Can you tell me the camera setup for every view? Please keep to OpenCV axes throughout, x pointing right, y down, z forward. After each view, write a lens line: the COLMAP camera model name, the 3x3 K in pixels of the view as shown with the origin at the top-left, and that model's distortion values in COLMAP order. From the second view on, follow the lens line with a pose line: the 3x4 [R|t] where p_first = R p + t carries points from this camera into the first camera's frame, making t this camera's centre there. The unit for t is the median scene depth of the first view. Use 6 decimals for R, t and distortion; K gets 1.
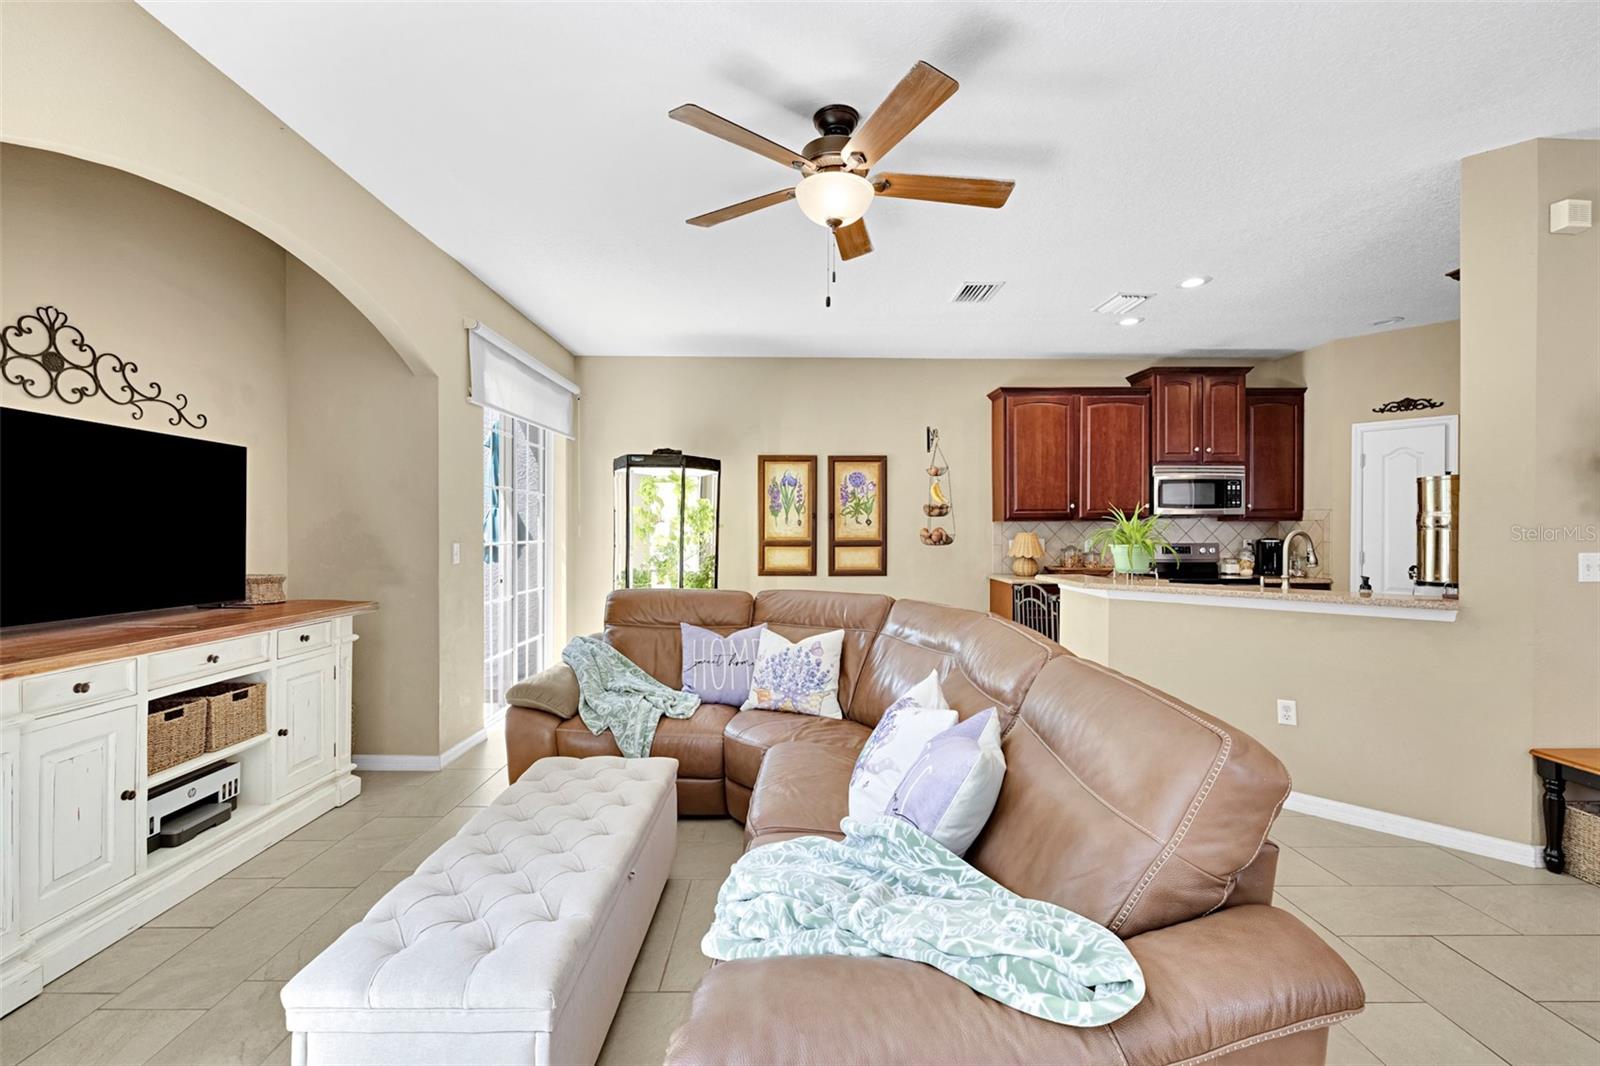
lens RADIAL K [[674.1, 0, 797.2], [0, 674.1, 531.5], [0, 0, 1]] dist [0.000820, 0.000285]
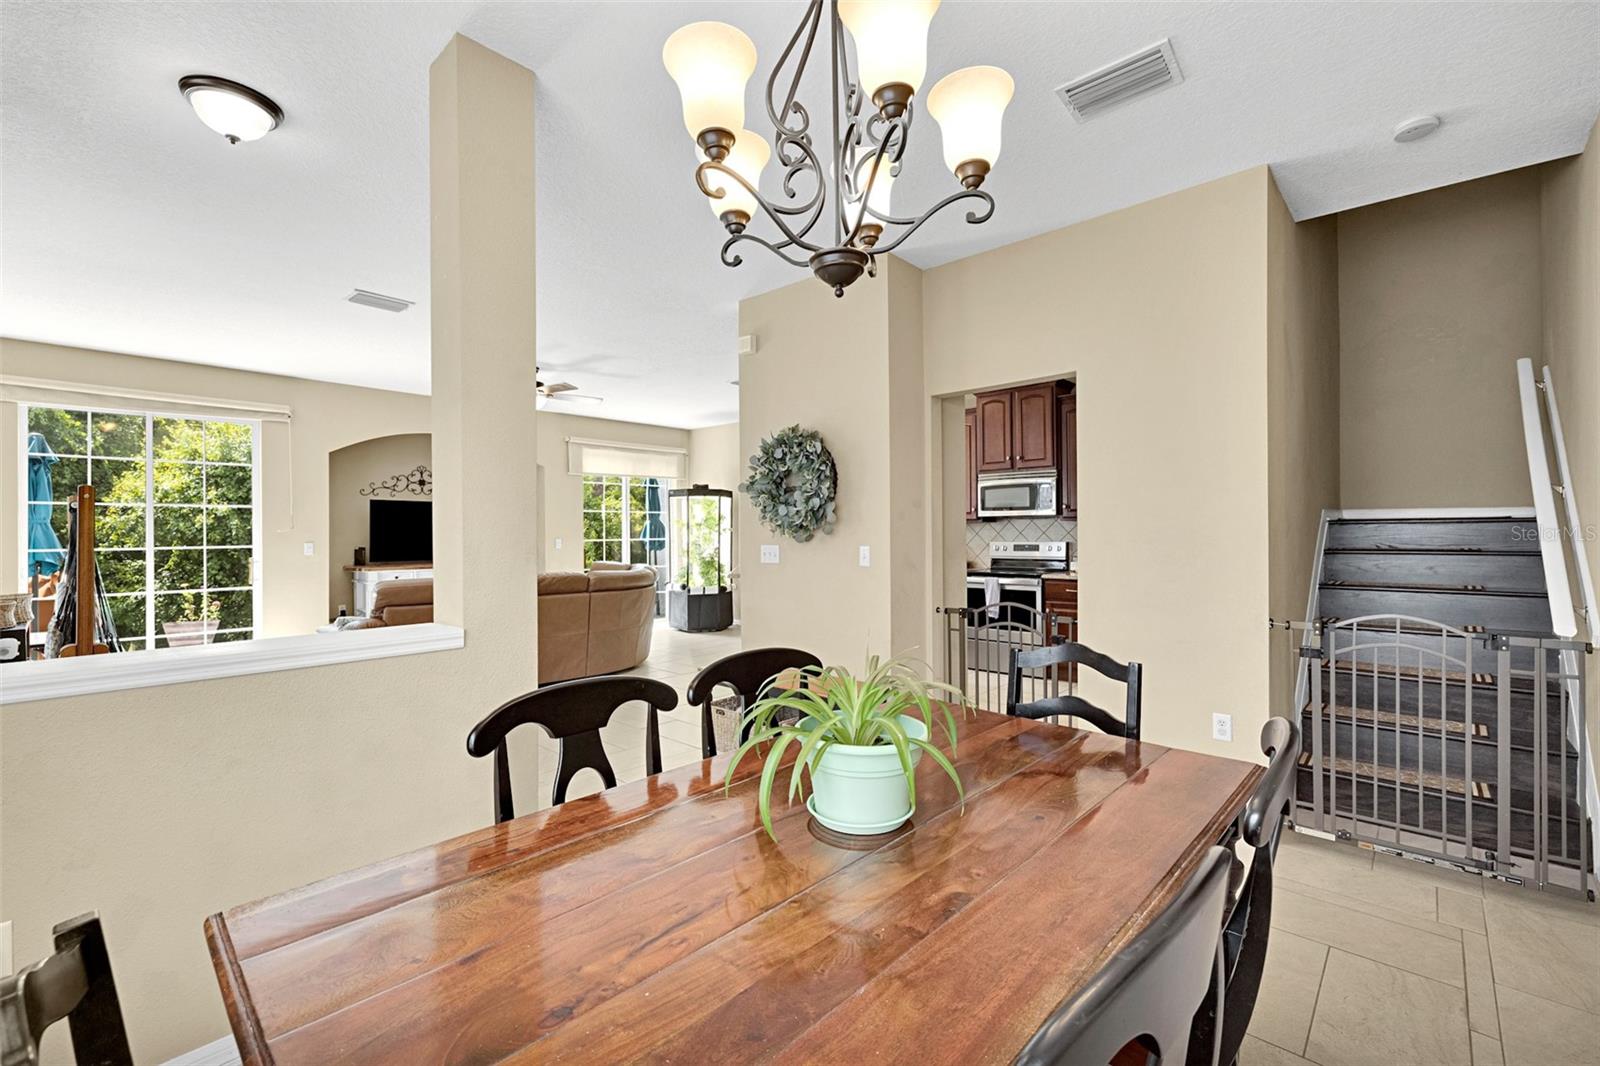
lens RADIAL K [[678.6, 0, 795.9], [0, 678.6, 534.4], [0, 0, 1]] dist [0.001358, 0.000271]
pose [[0.727221, -0.002501, -0.686399, 1.102805], [0.005368, 0.999984, 0.002043, 0.001083], [0.686382, -0.005170, 0.727223, -0.067451]]
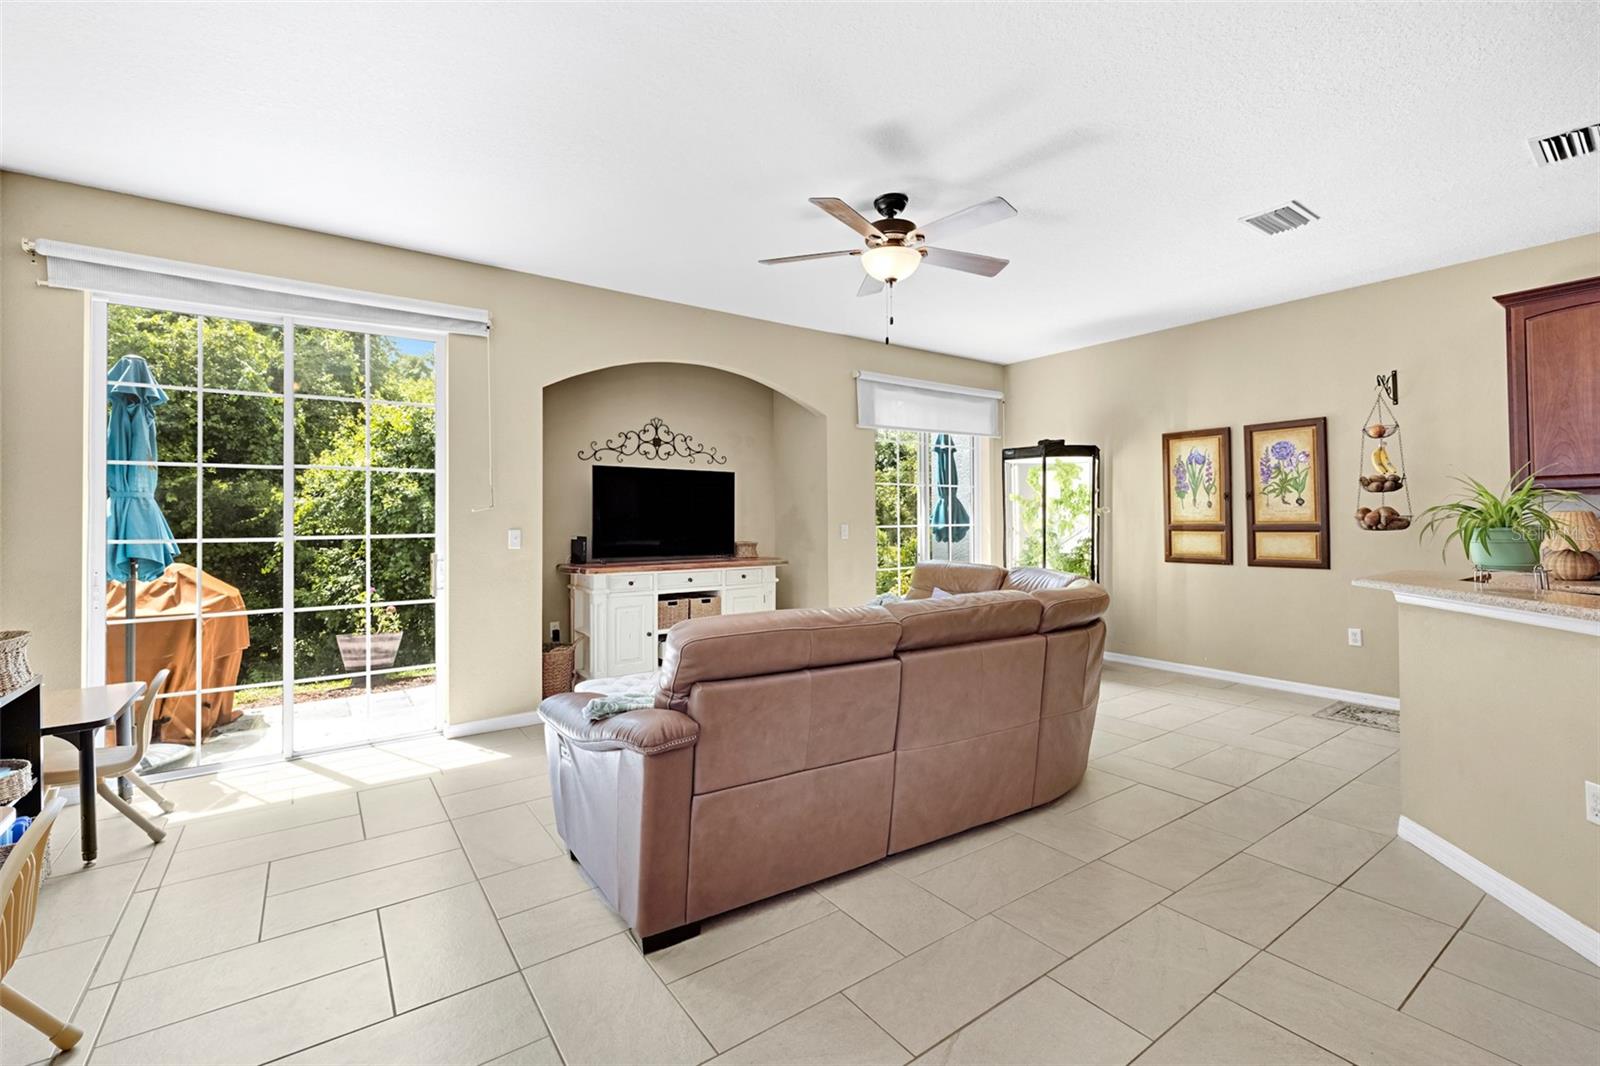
lens RADIAL K [[692.0, 0, 803.9], [0, 692.0, 512.4], [0, 0, 1]] dist [-0.000824, -0.000142]
pose [[0.573597, -0.014402, -0.819011, 0.470058], [0.006236, 0.999893, -0.013215, 0.006614], [0.819114, 0.002473, 0.573626, 0.036538]]
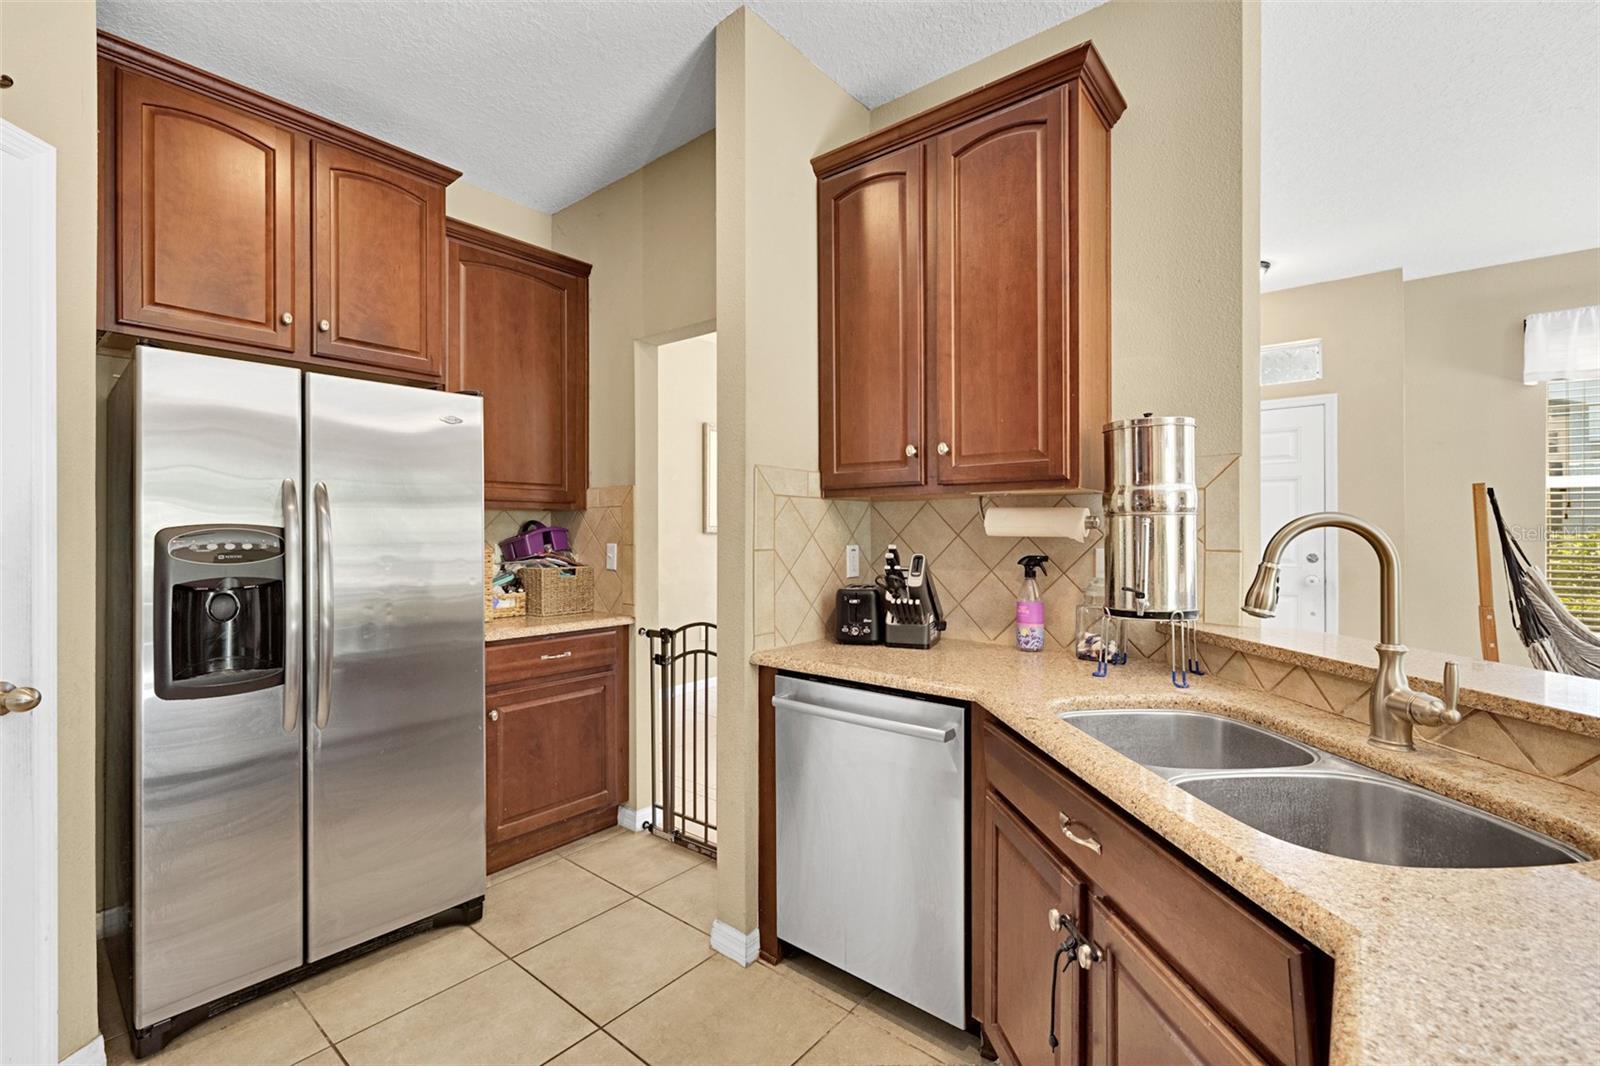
lens RADIAL K [[698.0, 0, 800.3], [0, 698.0, 528.9], [0, 0, 1]] dist [0.000998, -0.000032]
pose [[-0.766192, 0.003254, 0.642603, 0.437467], [0.005162, 0.999986, 0.001090, 0.003171], [-0.642591, 0.004152, -0.766199, 0.884175]]
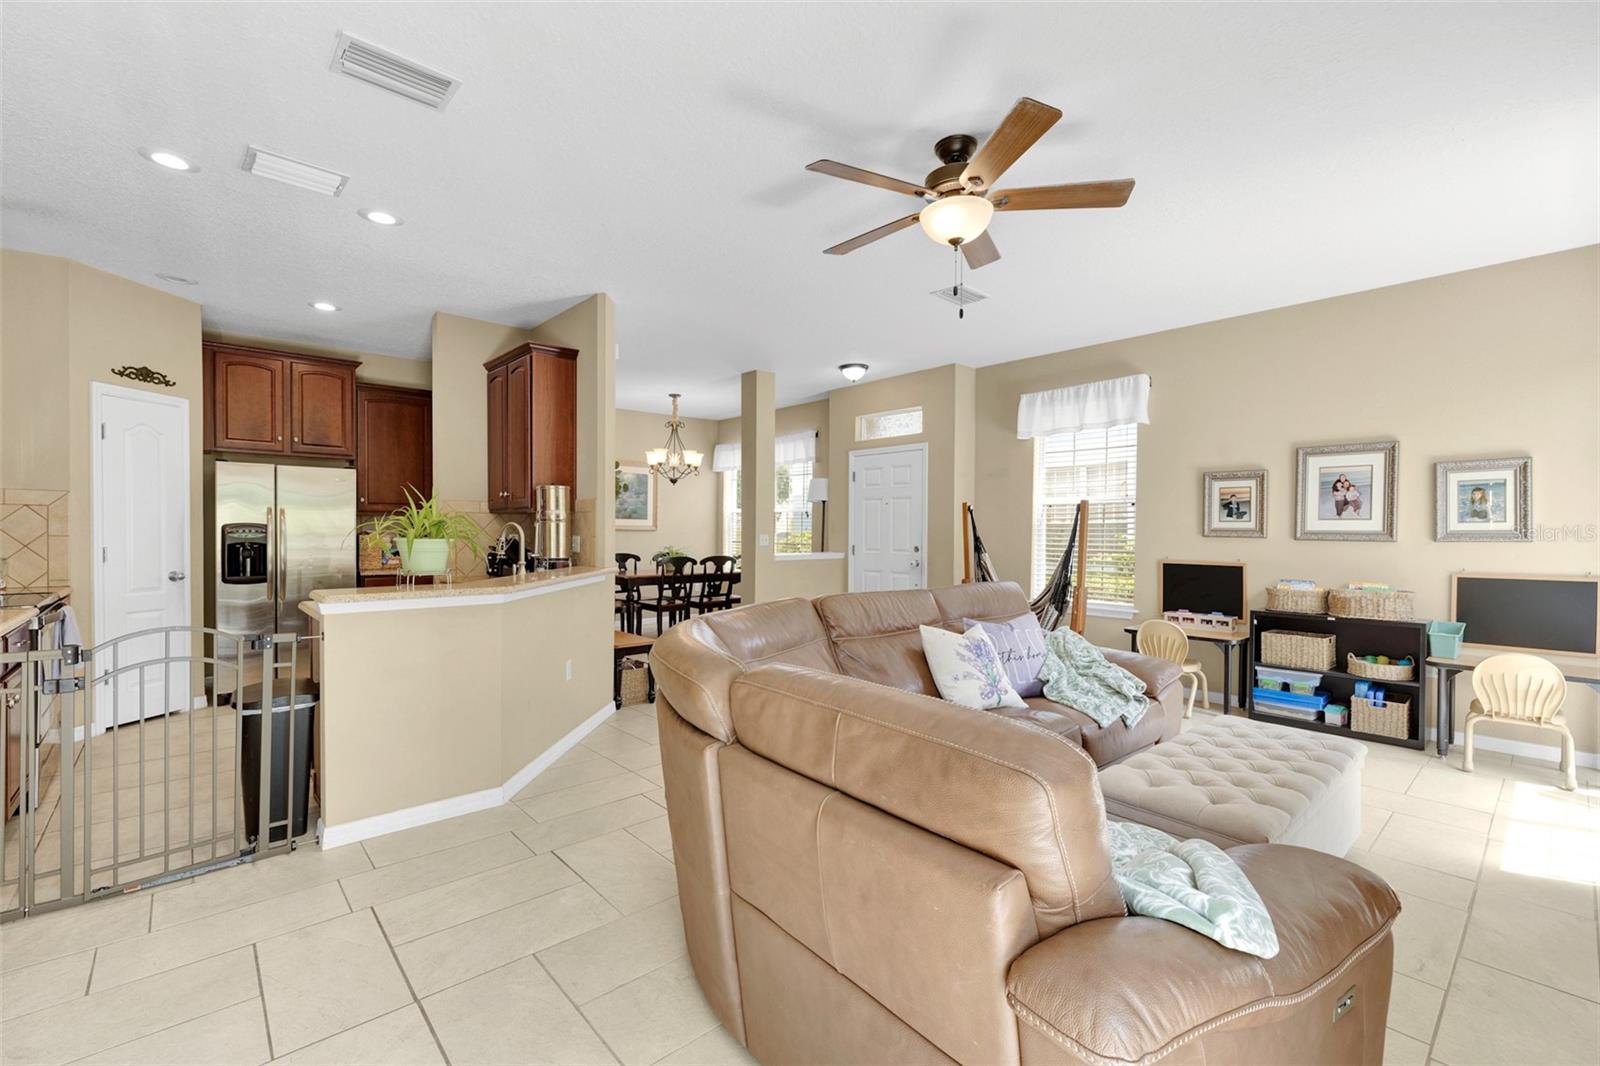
lens RADIAL K [[687.1, 0, 794.8], [0, 687.1, 540.2], [0, 0, 1]] dist [0.001782, 0.000275]
pose [[-0.655776, -0.016983, 0.754765, -0.274746], [-0.004531, 0.999817, 0.018559, 0.002864], [-0.754942, 0.008751, -0.655733, 0.854438]]
